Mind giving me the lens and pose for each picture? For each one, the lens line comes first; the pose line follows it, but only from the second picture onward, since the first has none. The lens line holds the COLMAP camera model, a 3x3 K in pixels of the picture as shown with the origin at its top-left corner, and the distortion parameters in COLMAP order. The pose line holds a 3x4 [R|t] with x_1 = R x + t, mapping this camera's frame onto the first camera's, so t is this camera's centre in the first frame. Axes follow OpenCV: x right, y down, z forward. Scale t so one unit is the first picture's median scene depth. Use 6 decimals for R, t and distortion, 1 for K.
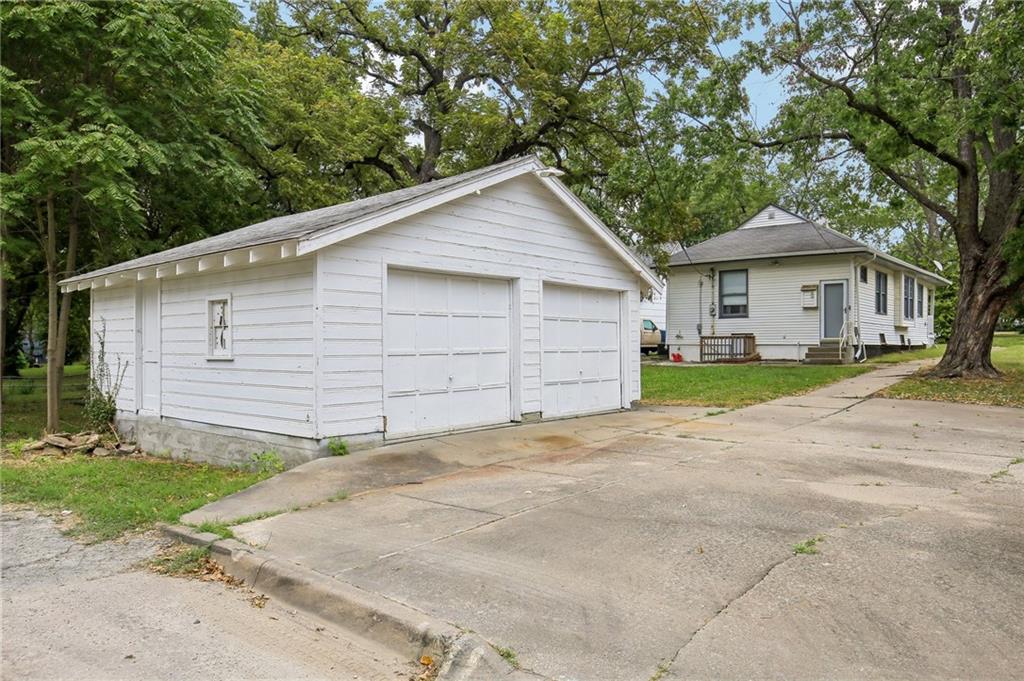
lens RADIAL K [[694.6, 0, 515.0], [0, 694.6, 342.7], [0, 0, 1]] dist [0.001010, -0.000588]
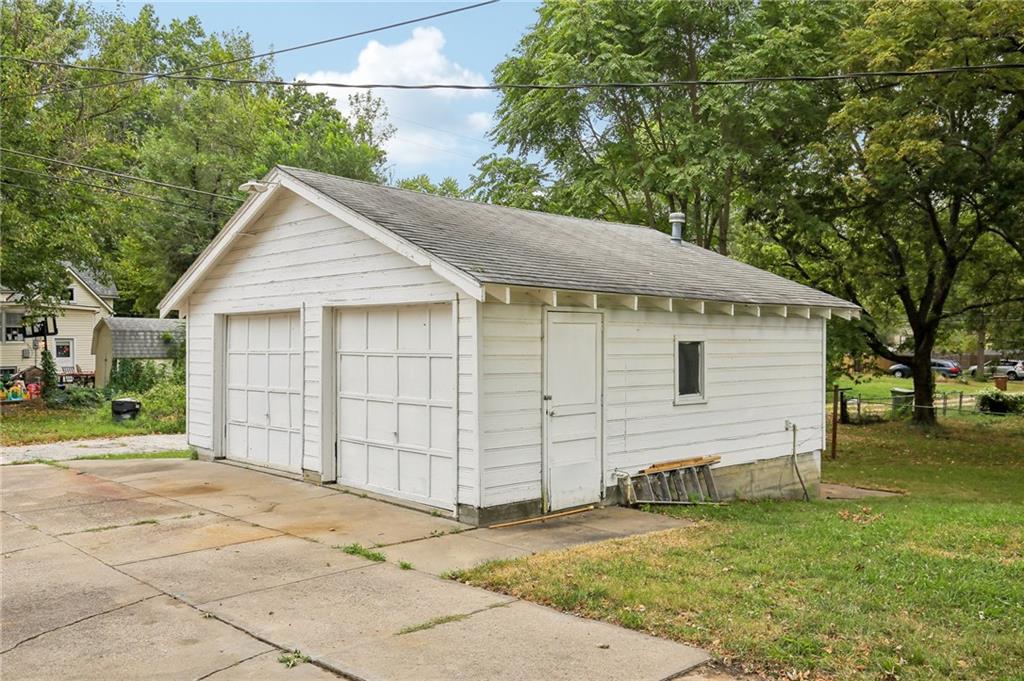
lens RADIAL K [[859.3, 0, 512.2], [0, 859.3, 339.6], [0, 0, 1]] dist [0.003460, 0.000191]
pose [[-0.124799, -0.006161, -0.992163, 0.407214], [-0.001754, 0.999981, -0.005989, -0.020150], [0.992181, 0.000992, -0.124807, 0.560329]]
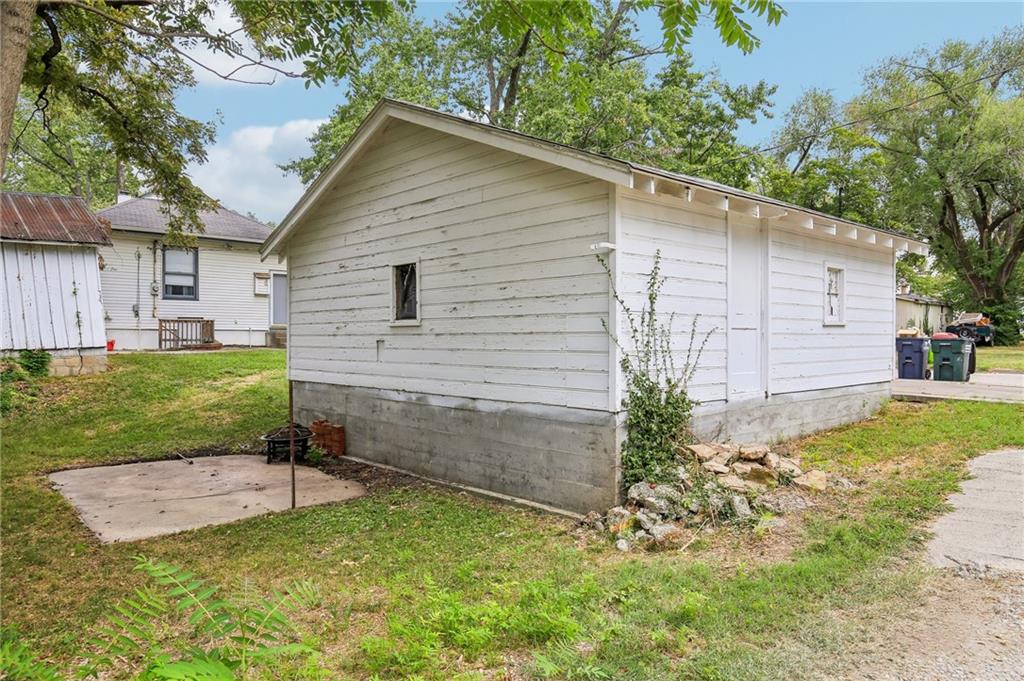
lens RADIAL K [[694.6, 0, 515.3], [0, 694.6, 338.4], [0, 0, 1]] dist [0.001010, -0.000588]
pose [[0.126226, 0.002766, 0.991998, -0.560625], [-0.001037, 0.999996, -0.002657, 0.017482], [-0.992001, -0.000694, 0.126229, 0.494052]]
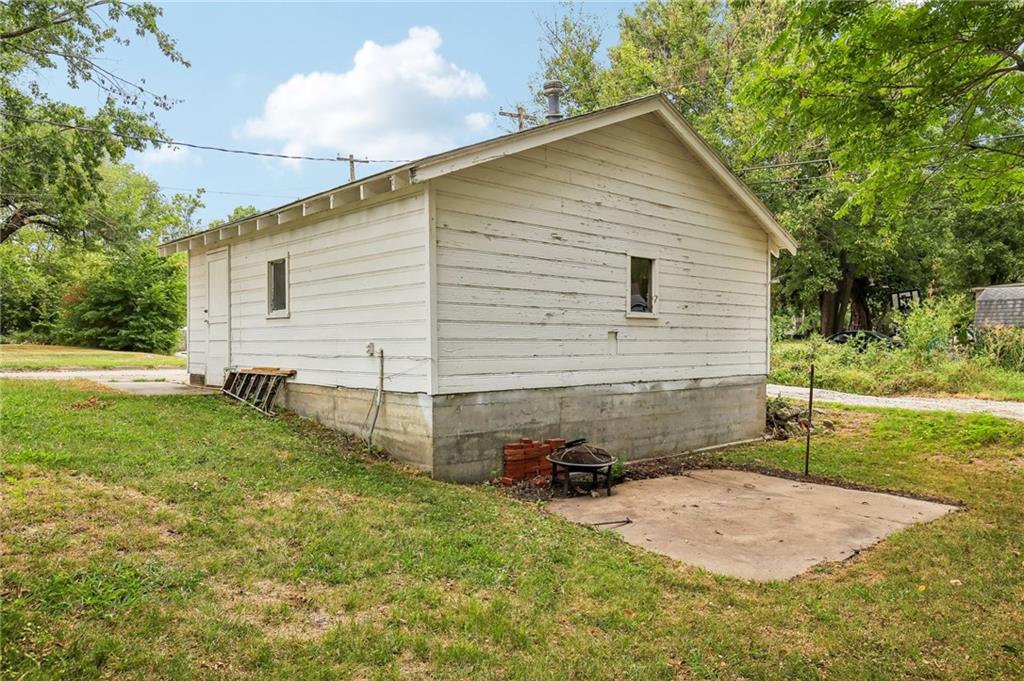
lens RADIAL K [[694.6, 0, 512.1], [0, 694.6, 346.3], [0, 0, 1]] dist [0.001010, -0.000588]
pose [[-0.992401, 0.001477, 0.123041, -0.201649], [0.001964, 0.999991, 0.003838, 0.023353], [-0.123034, 0.004050, -0.992394, 0.951799]]
